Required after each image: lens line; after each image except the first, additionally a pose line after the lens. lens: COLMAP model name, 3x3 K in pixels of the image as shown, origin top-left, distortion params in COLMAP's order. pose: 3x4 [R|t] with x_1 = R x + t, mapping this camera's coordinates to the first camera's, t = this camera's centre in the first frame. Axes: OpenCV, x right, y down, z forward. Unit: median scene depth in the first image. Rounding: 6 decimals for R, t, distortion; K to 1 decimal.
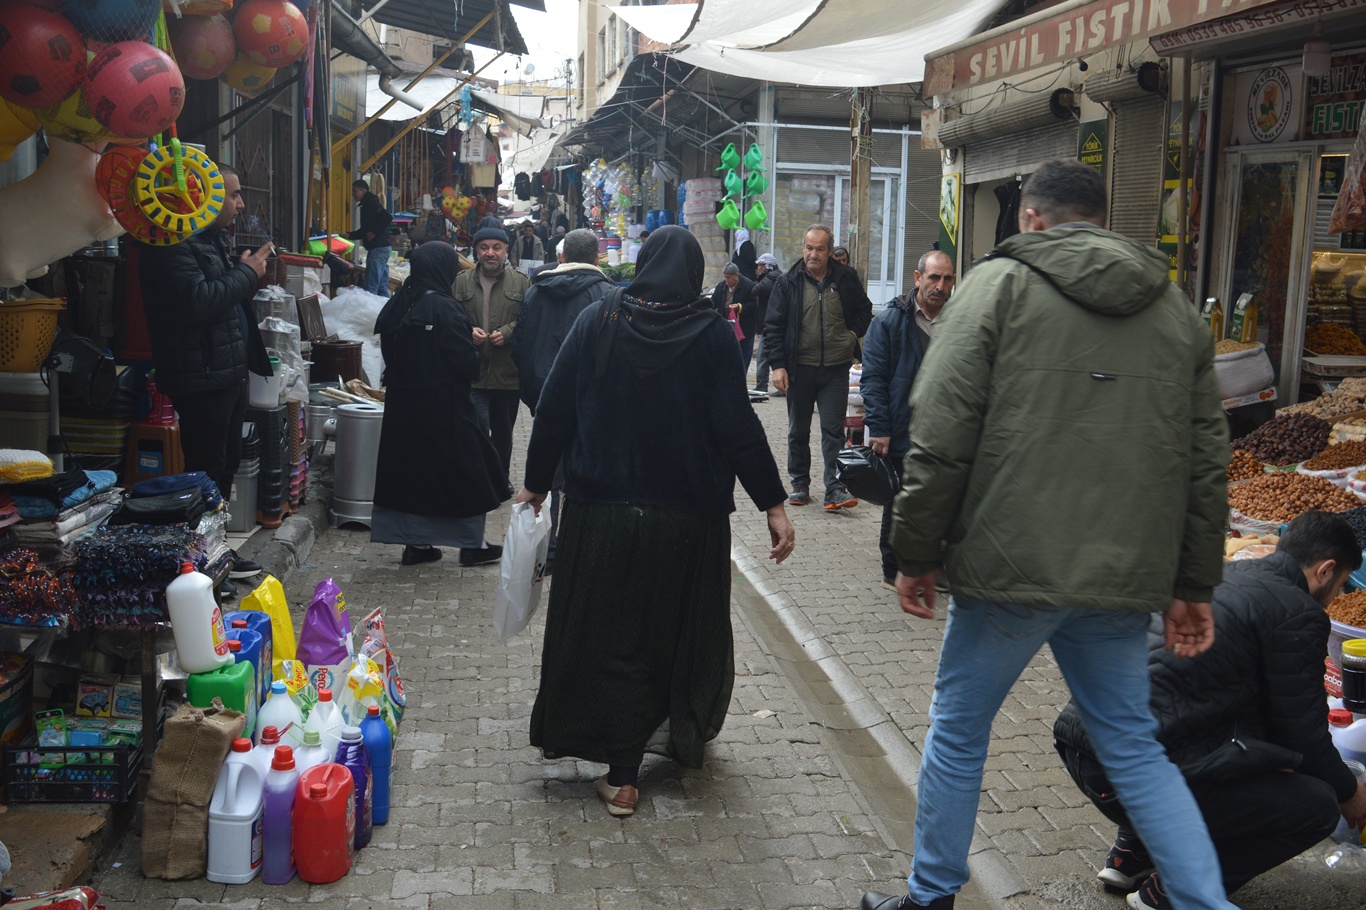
lens RADIAL K [[1402.3, 0, 683.4], [0, 1402.3, 455.8], [0, 0, 1]] dist [-0.004159, 0.000000]
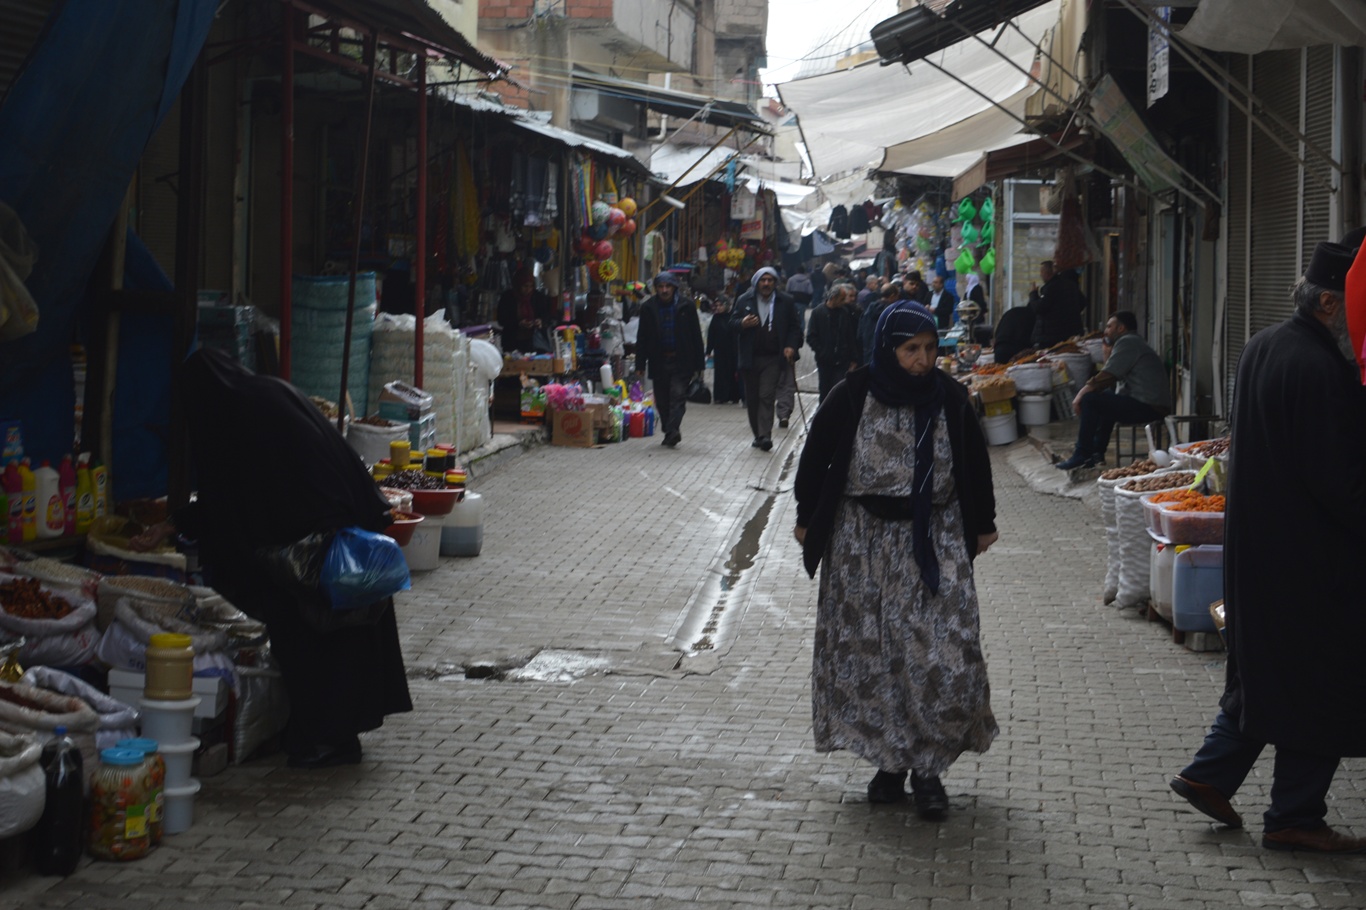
lens RADIAL K [[2638.9, 0, 683.1], [0, 2638.9, 454.4], [0, 0, 1]] dist [0.002694, 0.000000]
pose [[0.978915, -0.004368, -0.204219, 0.223479], [-0.014419, 0.995800, -0.090417, 0.161705], [0.203756, 0.091455, 0.974741, -1.001384]]
